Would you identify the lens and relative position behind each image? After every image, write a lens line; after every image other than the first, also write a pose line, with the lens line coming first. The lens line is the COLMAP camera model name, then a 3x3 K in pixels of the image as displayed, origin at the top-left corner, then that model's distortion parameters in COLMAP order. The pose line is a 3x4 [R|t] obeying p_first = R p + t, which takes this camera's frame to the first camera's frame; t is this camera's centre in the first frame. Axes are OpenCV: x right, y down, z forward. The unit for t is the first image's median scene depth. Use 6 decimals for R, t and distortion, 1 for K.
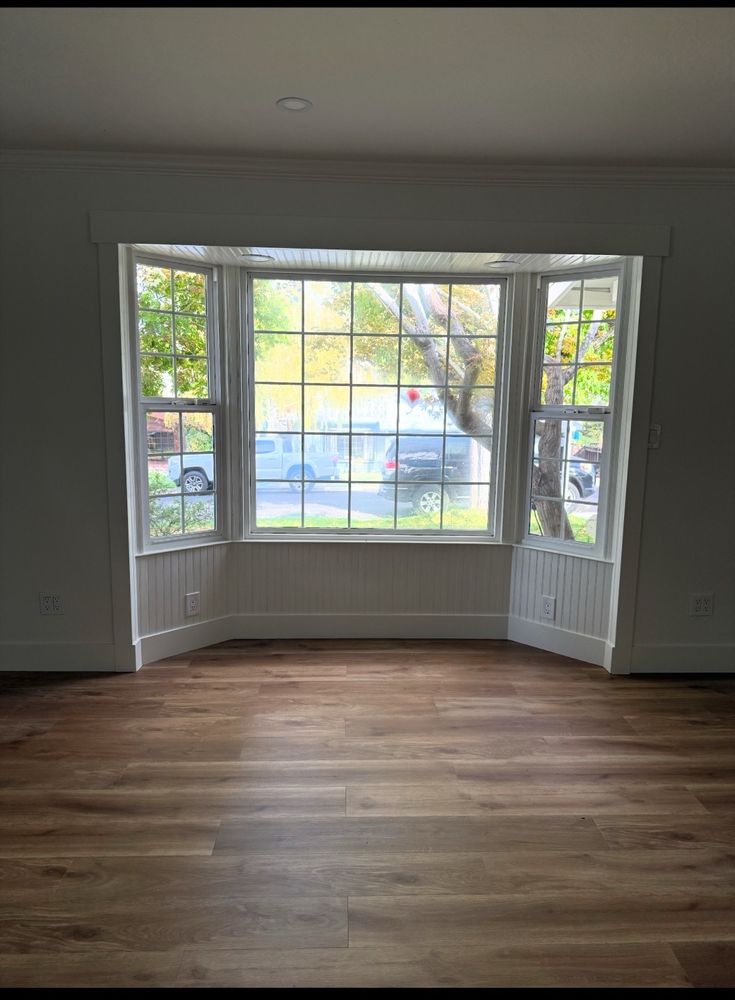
lens RADIAL K [[664.9, 0, 367.6], [0, 664.9, 501.8], [0, 0, 1]] dist [-0.001231, -0.001335]
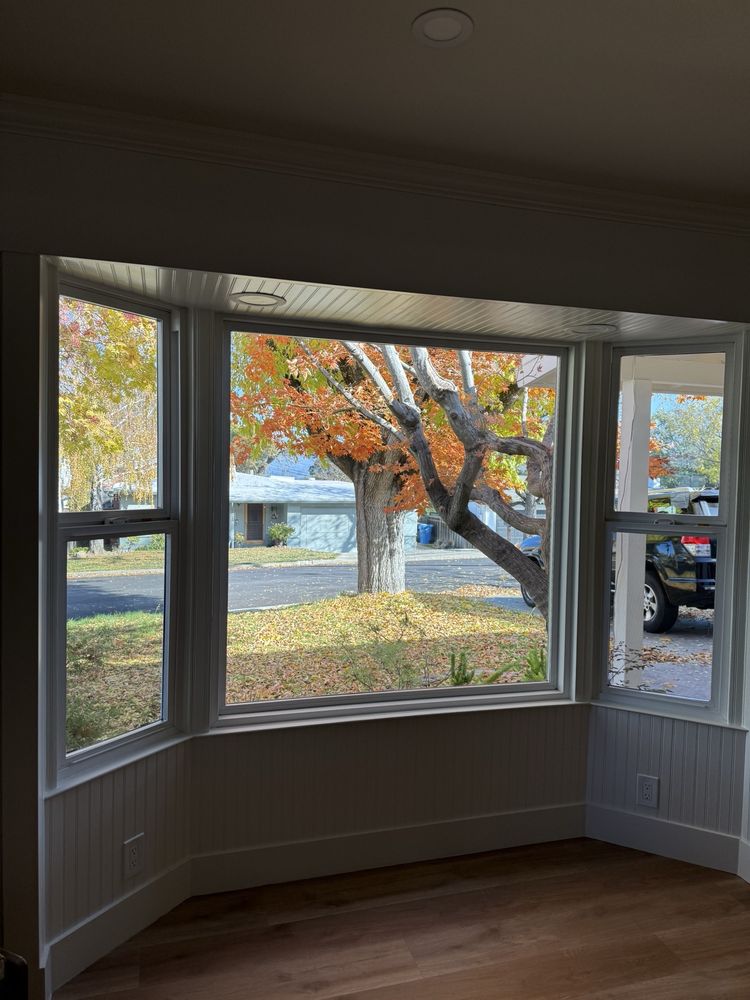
lens RADIAL K [[705.7, 0, 373.2], [0, 705.7, 498.0], [0, 0, 1]] dist [-0.005676, -0.007553]
pose [[0.971191, -0.010517, 0.238071, -0.207638], [0.036422, 0.993839, -0.104676, -0.093777], [-0.235503, 0.110331, 0.965591, 0.316168]]
